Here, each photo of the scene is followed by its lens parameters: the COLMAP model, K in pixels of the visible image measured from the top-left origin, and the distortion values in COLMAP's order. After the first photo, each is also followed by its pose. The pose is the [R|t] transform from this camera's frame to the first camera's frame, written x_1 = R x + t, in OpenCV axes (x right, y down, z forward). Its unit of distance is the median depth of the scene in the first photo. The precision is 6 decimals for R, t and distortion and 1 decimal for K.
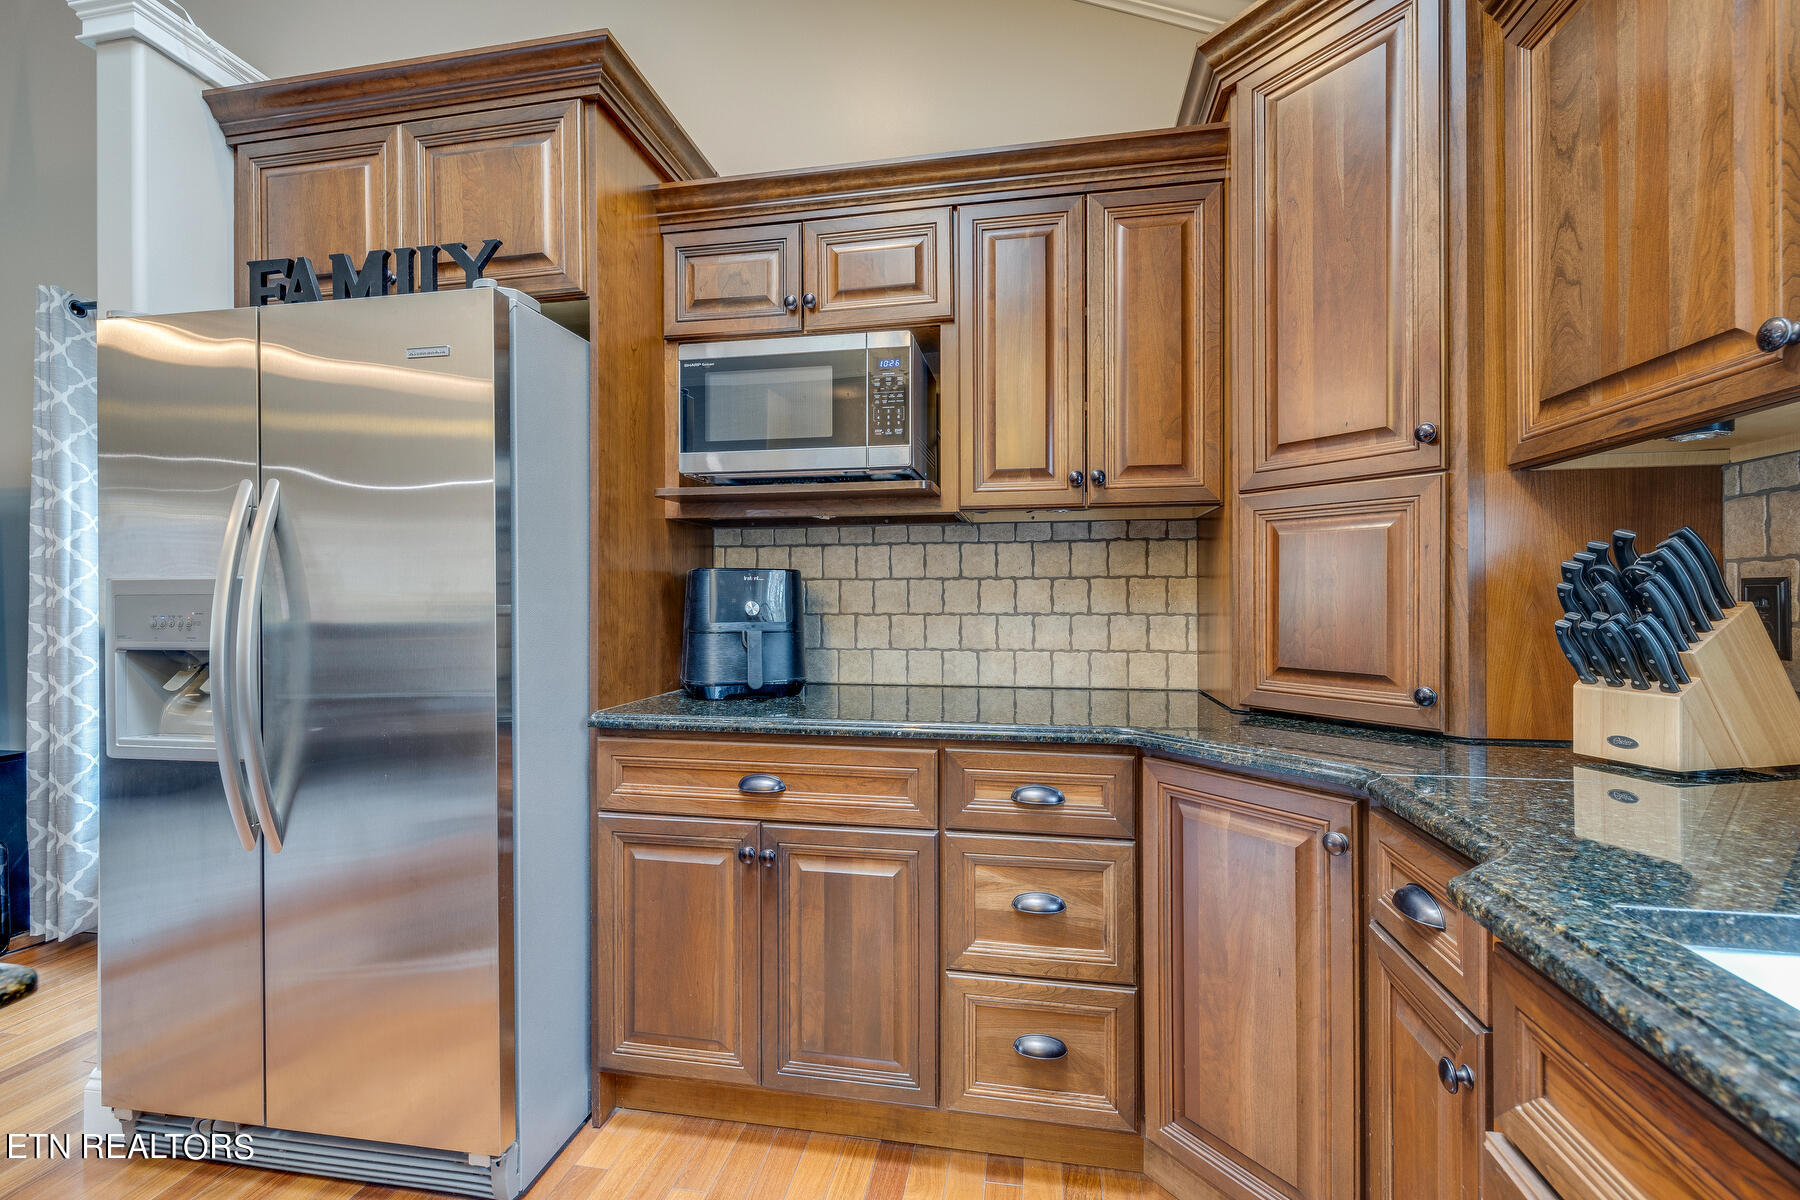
lens RADIAL K [[758.9, 0, 906.2], [0, 758.9, 597.6], [0, 0, 1]] dist [0.000564, -0.000233]
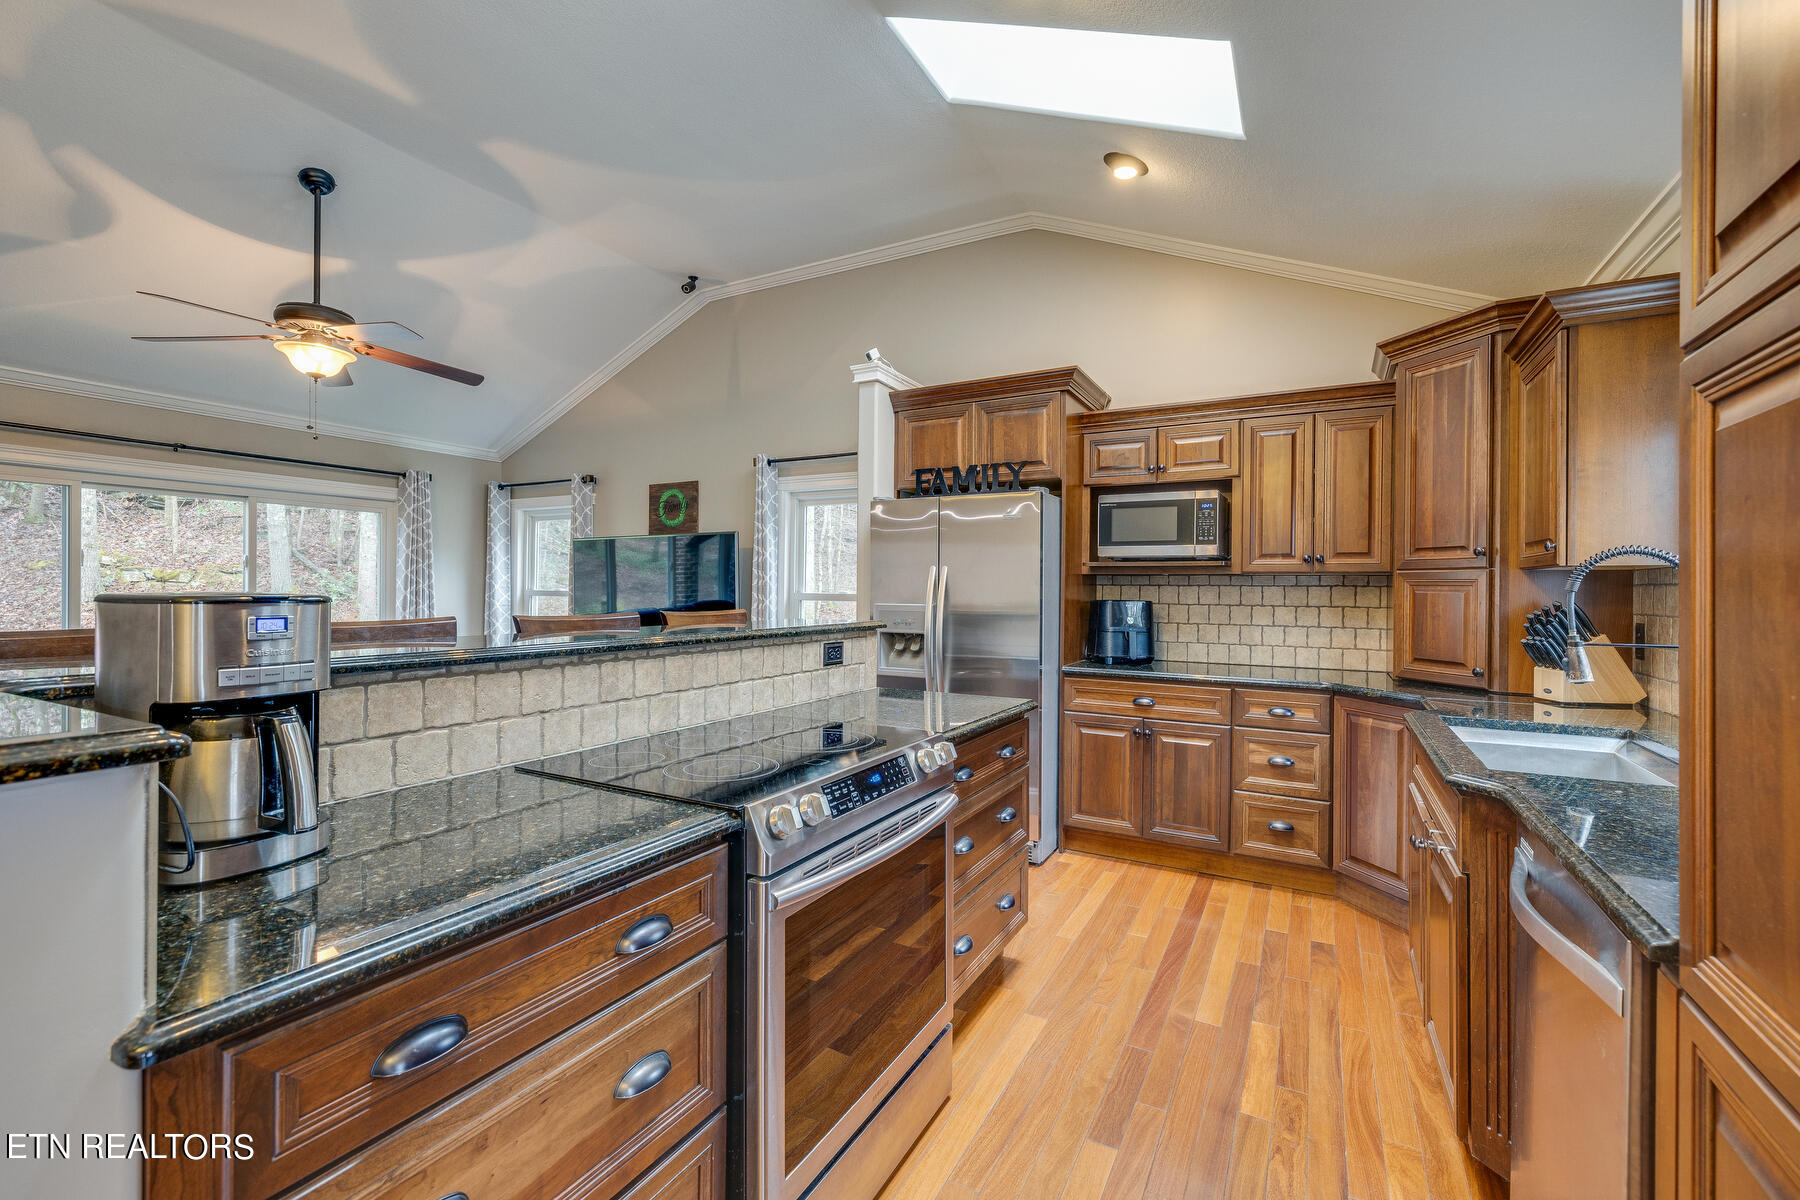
lens RADIAL K [[758.9, 0, 899.1], [0, 758.9, 591.0], [0, 0, 1]] dist [0.000564, -0.000233]
pose [[0.946011, 0.012512, -0.323893, -0.147968], [-0.011919, 0.999922, 0.003813, -0.074063], [0.323915, 0.000254, 0.946086, -1.286537]]
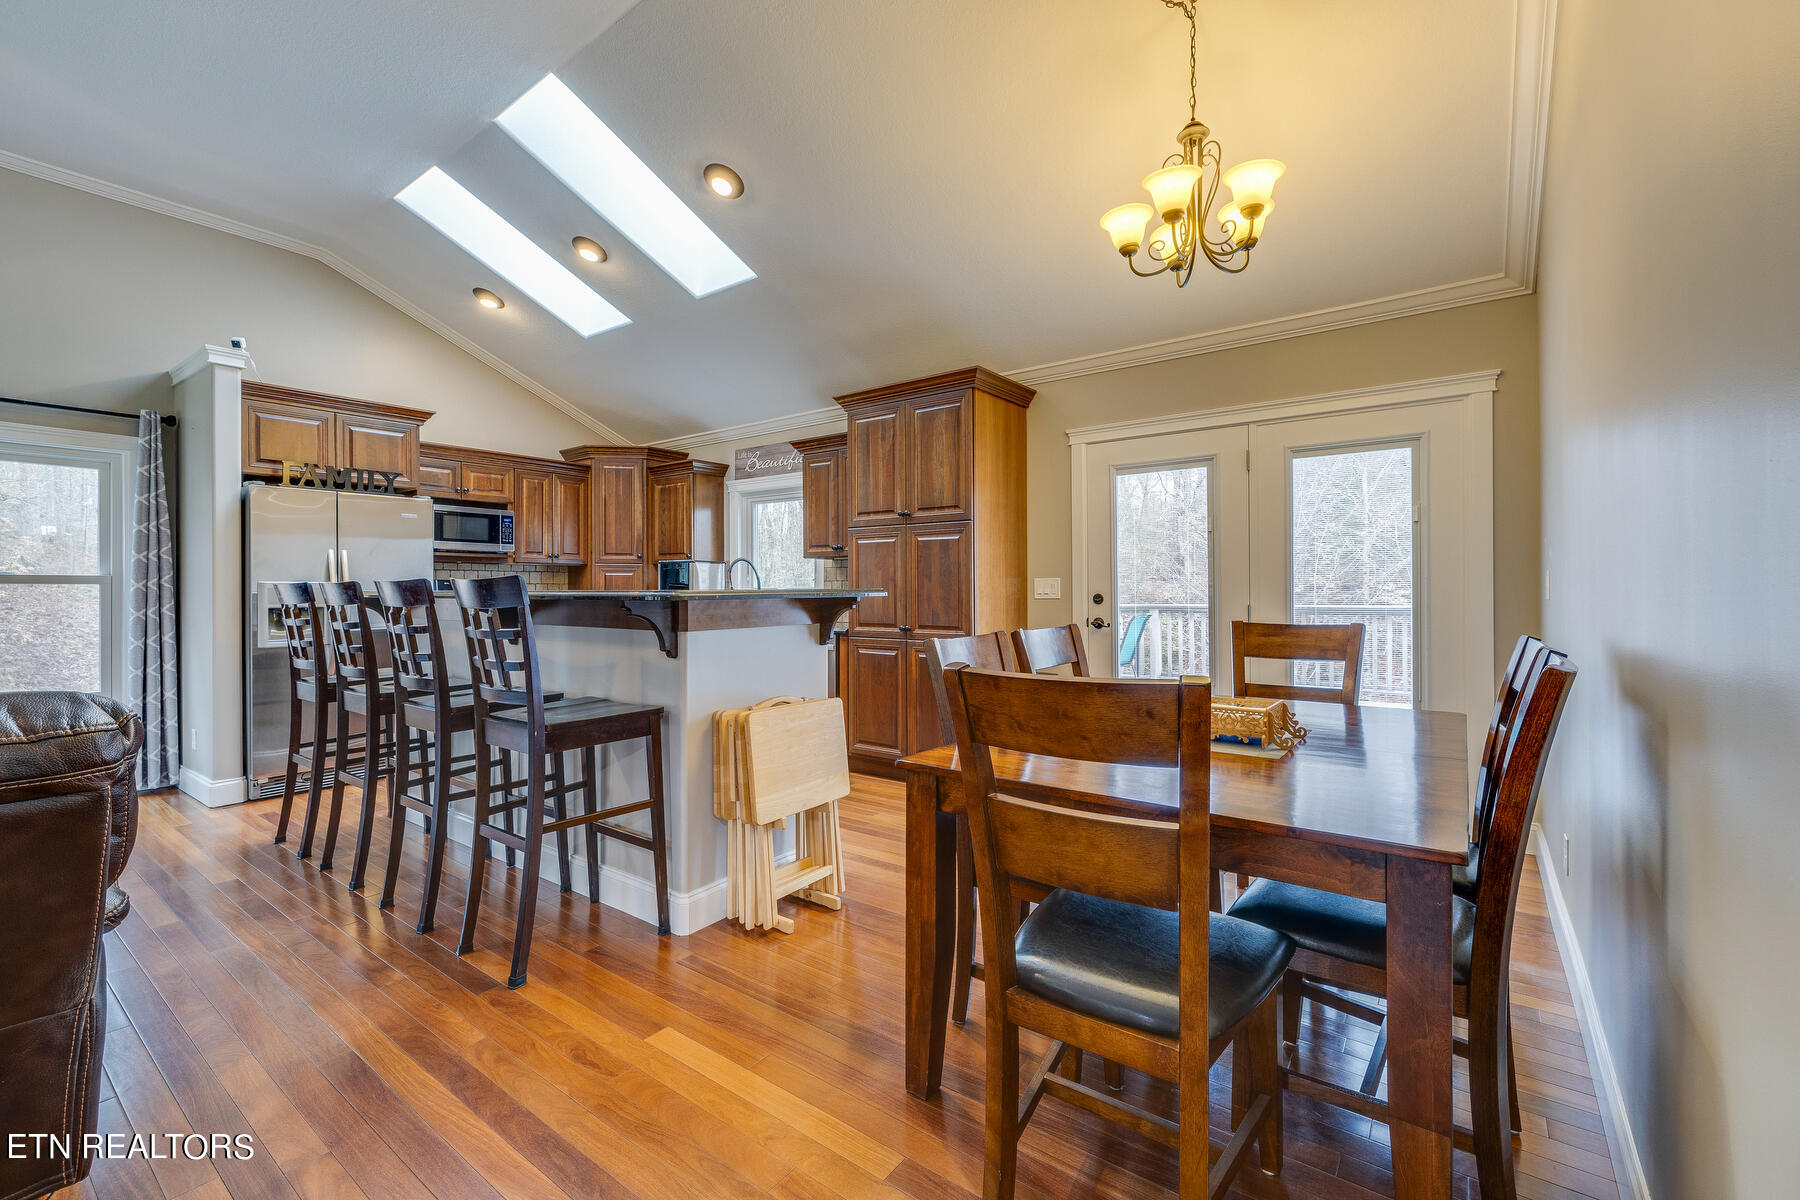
lens RADIAL K [[749.4, 0, 903.1], [0, 749.4, 590.1], [0, 0, 1]] dist [0.000023, -0.000034]
pose [[0.446659, 0.002060, 0.894702, -2.269082], [-0.001958, 0.999997, -0.001325, 0.000702], [-0.894702, -0.001160, 0.446662, -2.107601]]
